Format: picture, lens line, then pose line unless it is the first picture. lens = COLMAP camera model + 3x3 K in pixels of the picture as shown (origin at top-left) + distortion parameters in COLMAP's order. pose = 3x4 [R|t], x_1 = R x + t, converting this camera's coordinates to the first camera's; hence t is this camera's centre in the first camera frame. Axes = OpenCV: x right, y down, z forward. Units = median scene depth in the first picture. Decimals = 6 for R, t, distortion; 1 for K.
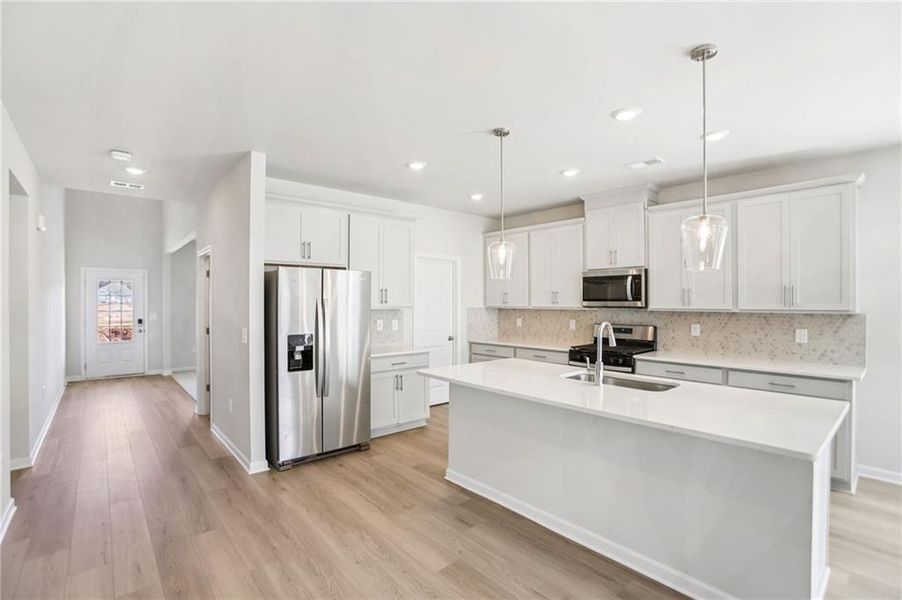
lens RADIAL K [[420.0, 0, 447.7], [0, 420.0, 299.5], [0, 0, 1]] dist [-0.066880, 0.029794]
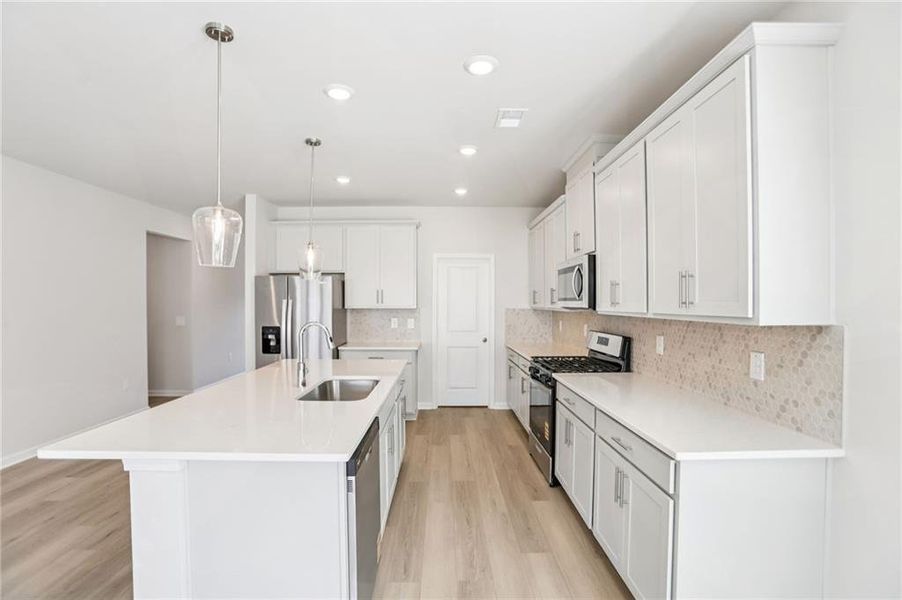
lens RADIAL K [[420.0, 0, 447.7], [0, 420.0, 299.5], [0, 0, 1]] dist [-0.066880, 0.029794]
pose [[0.761608, -0.004584, -0.648022, 0.774693], [0.002830, 0.999989, -0.003748, 0.004718], [0.648032, 0.001021, 0.761613, 0.299475]]
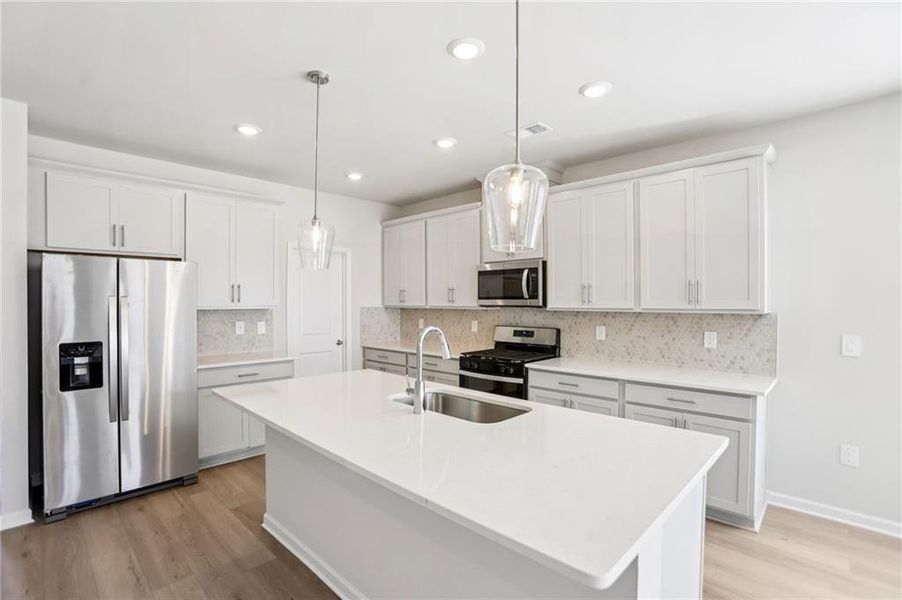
lens RADIAL K [[426.3, 0, 446.5], [0, 426.3, 301.0], [0, 0, 1]] dist [-0.086337, 0.045250]
pose [[0.996738, -0.001100, 0.080700, 0.215814], [0.000697, 0.999987, 0.005023, 0.003393], [-0.080705, -0.004950, 0.996726, 0.156357]]
